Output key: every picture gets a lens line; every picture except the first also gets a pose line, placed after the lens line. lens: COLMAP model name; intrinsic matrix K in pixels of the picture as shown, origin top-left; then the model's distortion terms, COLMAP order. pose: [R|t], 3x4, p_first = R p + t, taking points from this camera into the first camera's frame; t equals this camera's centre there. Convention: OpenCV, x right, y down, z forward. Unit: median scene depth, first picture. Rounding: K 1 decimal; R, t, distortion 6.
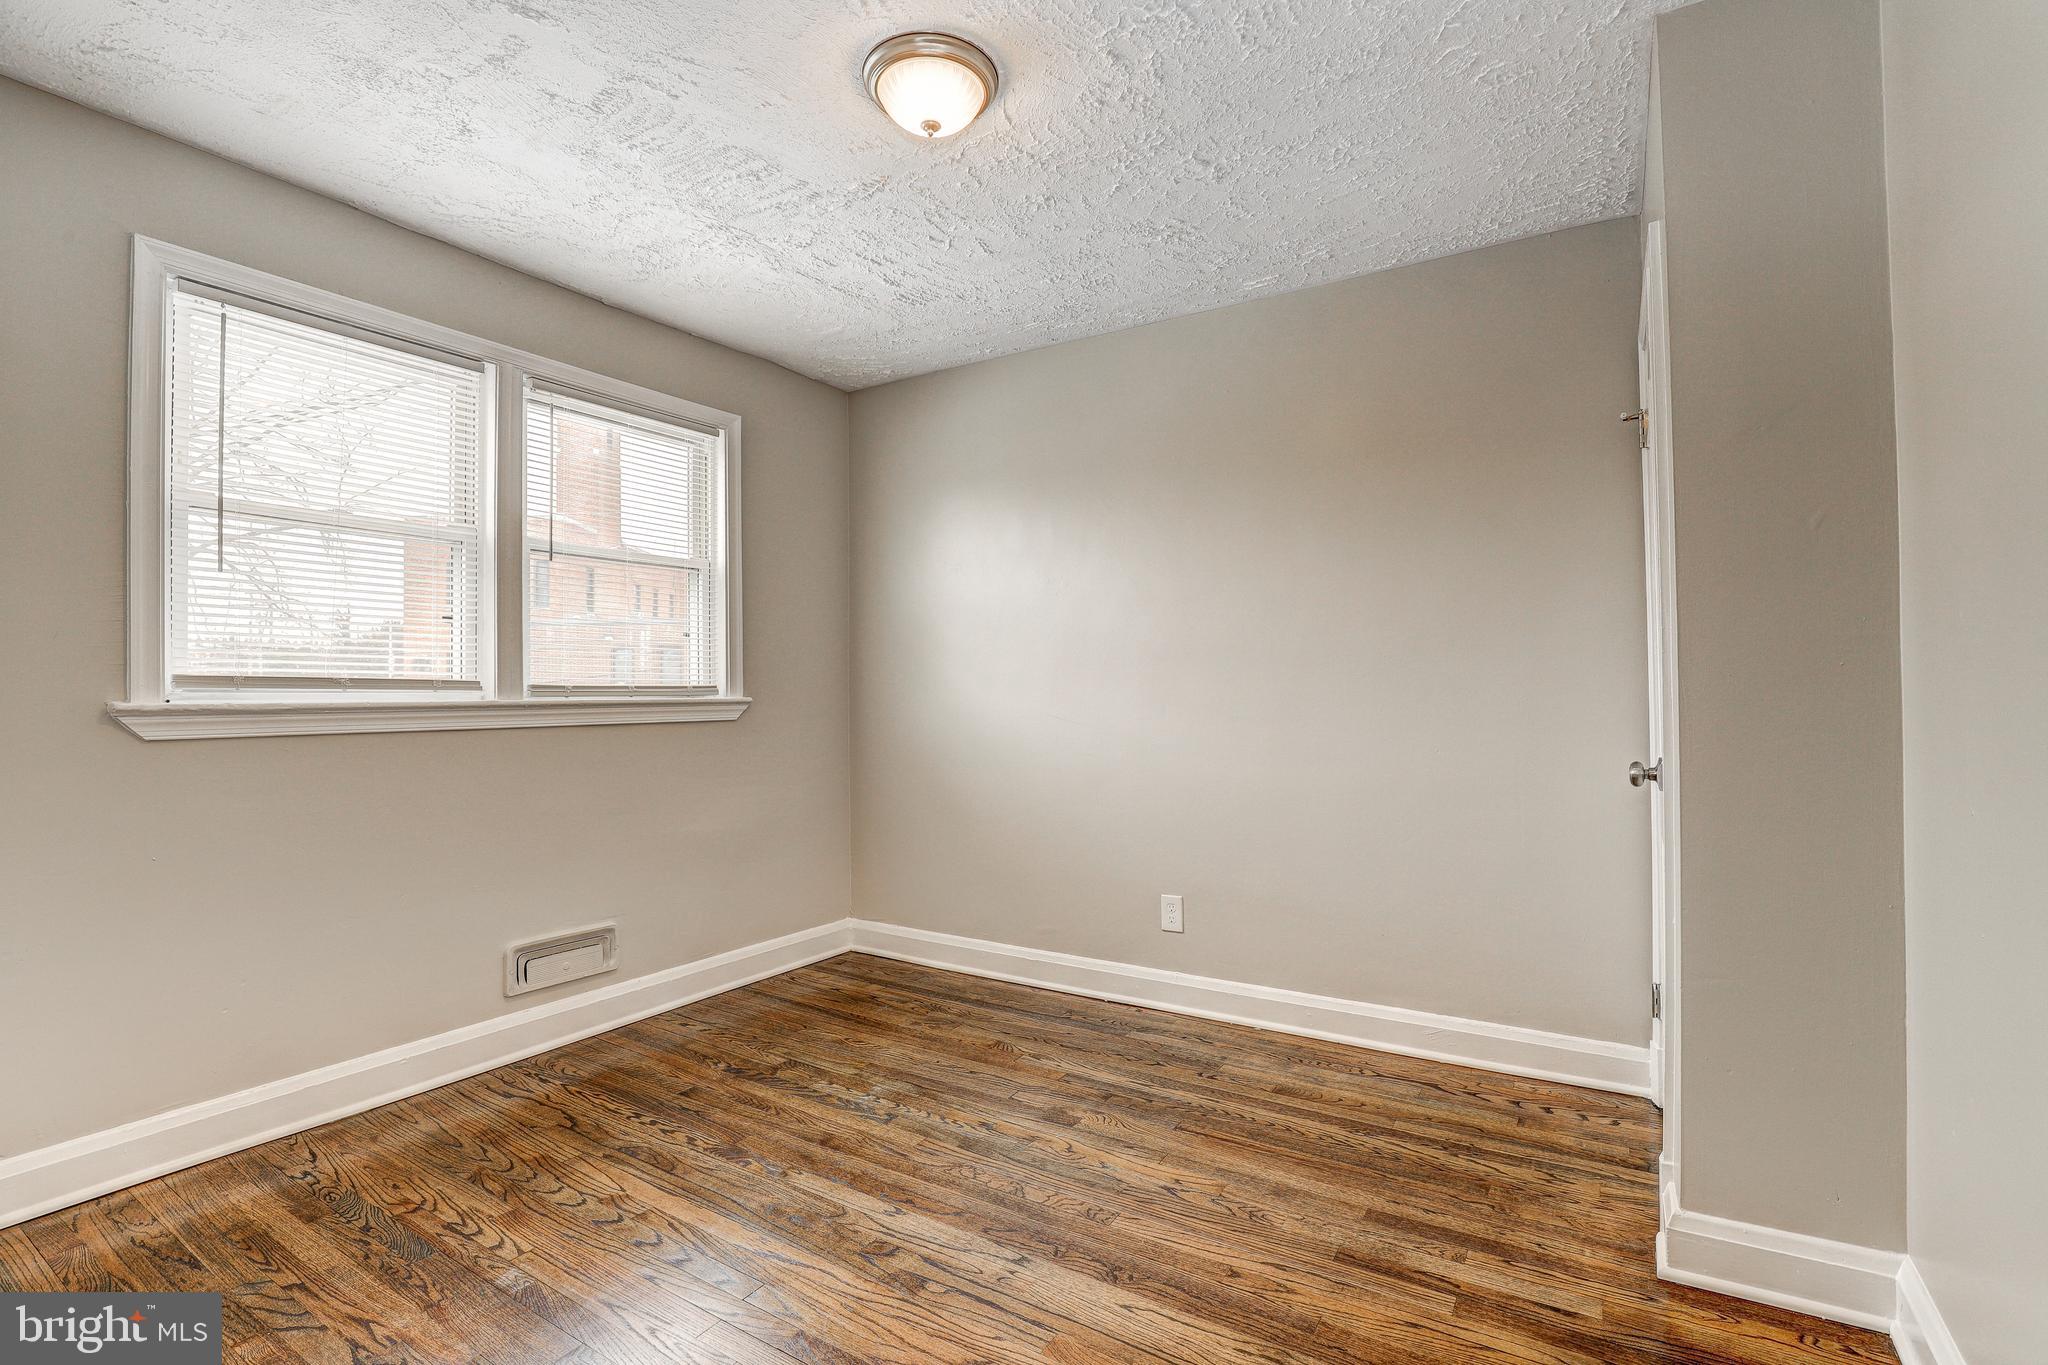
lens RADIAL K [[937.7, 0, 1031.0], [0, 937.7, 682.2], [0, 0, 1]] dist [-0.038812, 0.008814]
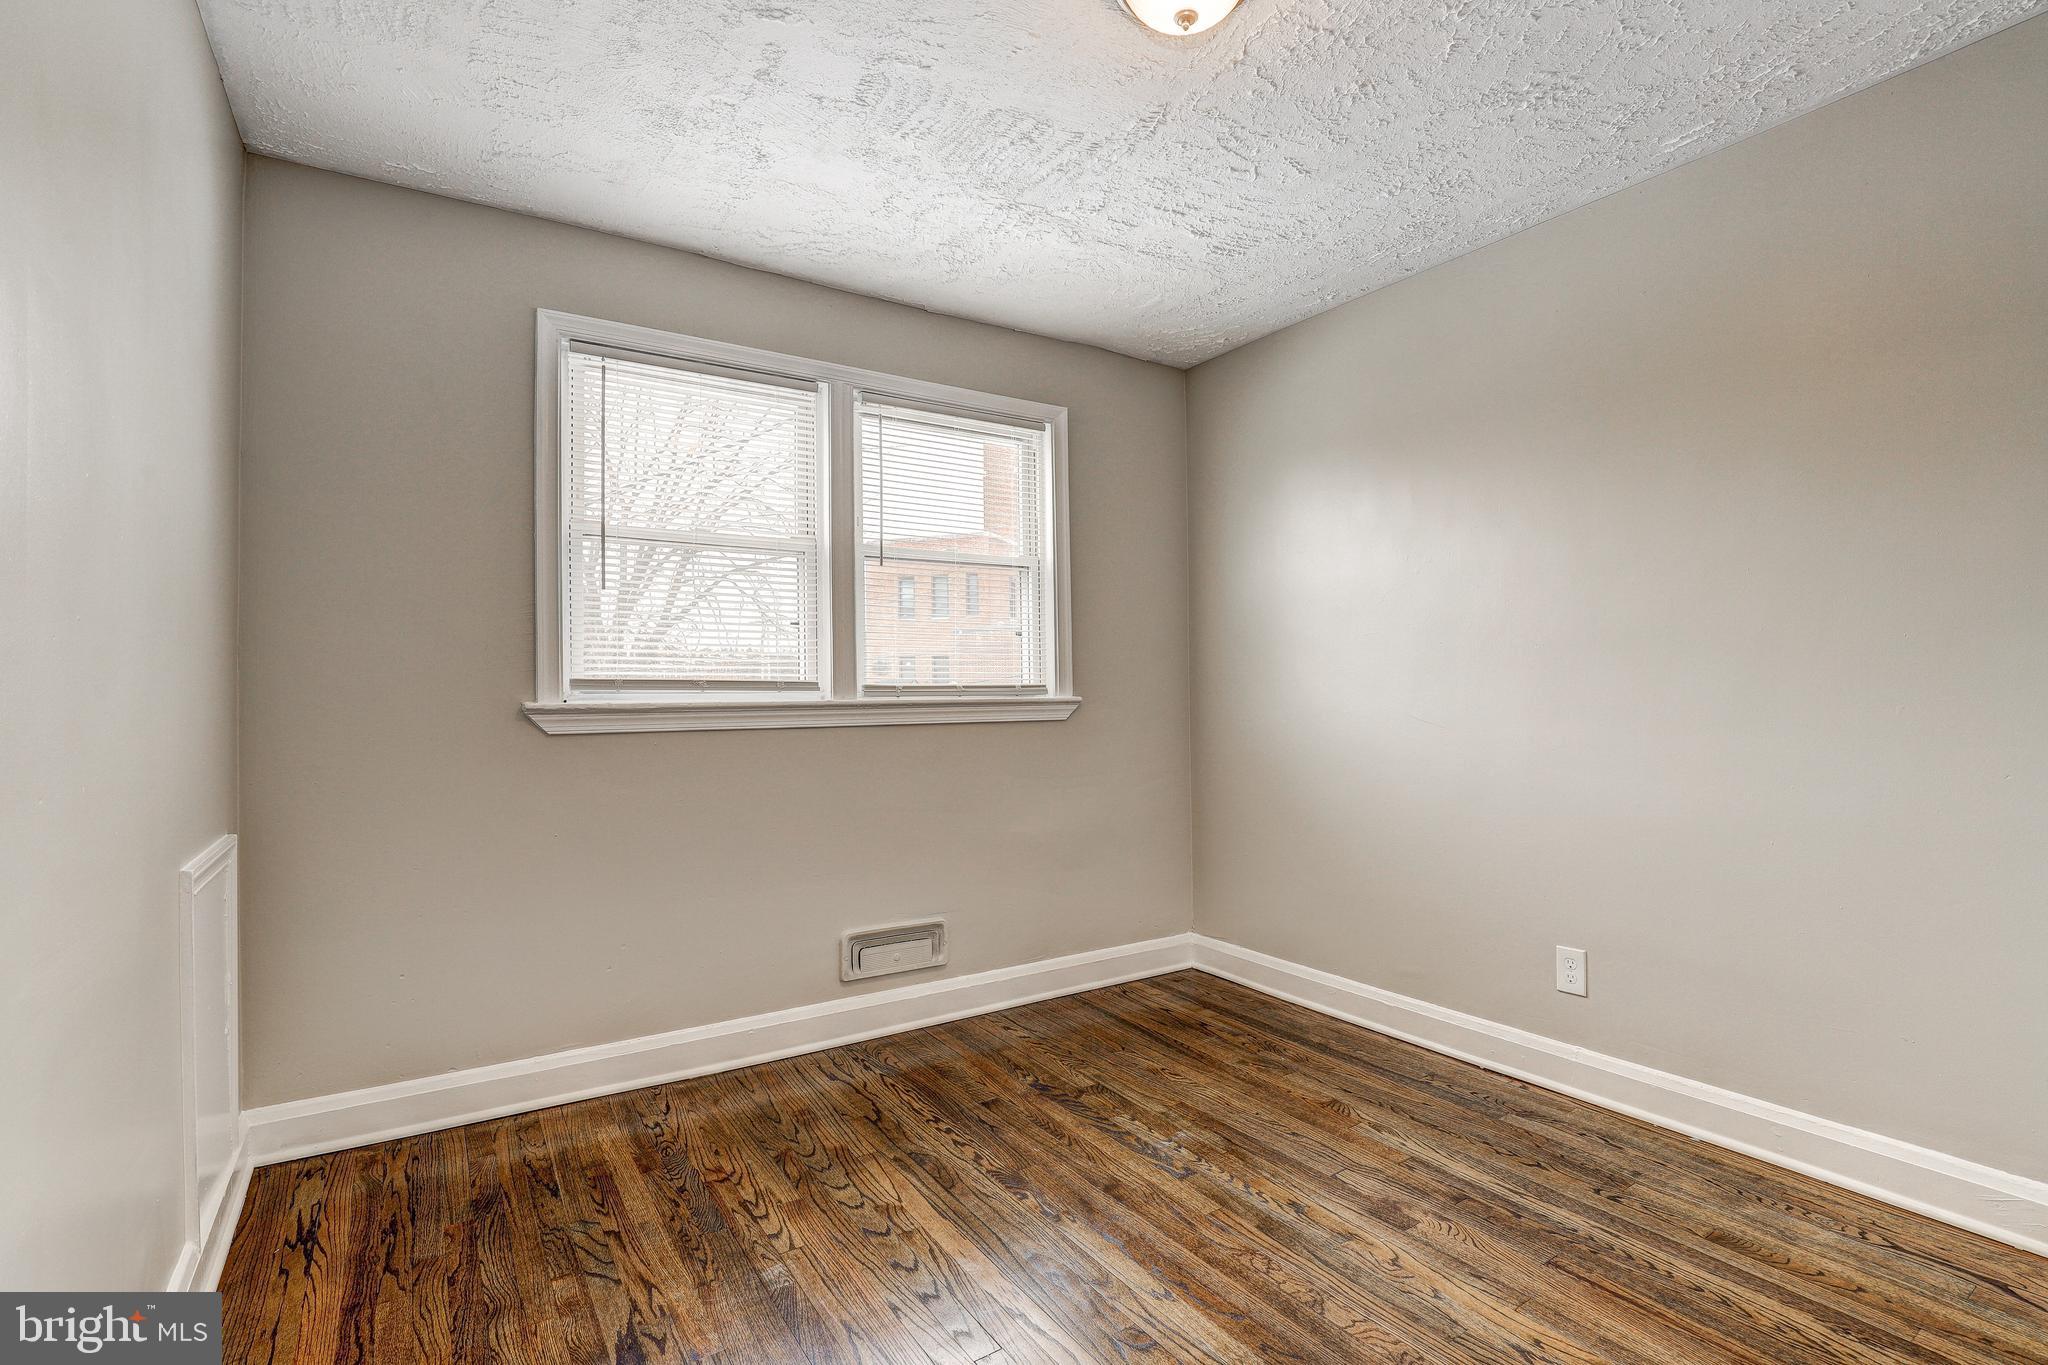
lens RADIAL K [[937.7, 0, 1031.0], [0, 937.7, 682.2], [0, 0, 1]] dist [-0.038812, 0.008814]
pose [[0.909235, -0.007901, -0.416209, 0.081244], [0.008665, 0.999962, -0.000052, 0.001197], [0.416194, -0.003559, 0.909269, 0.135675]]
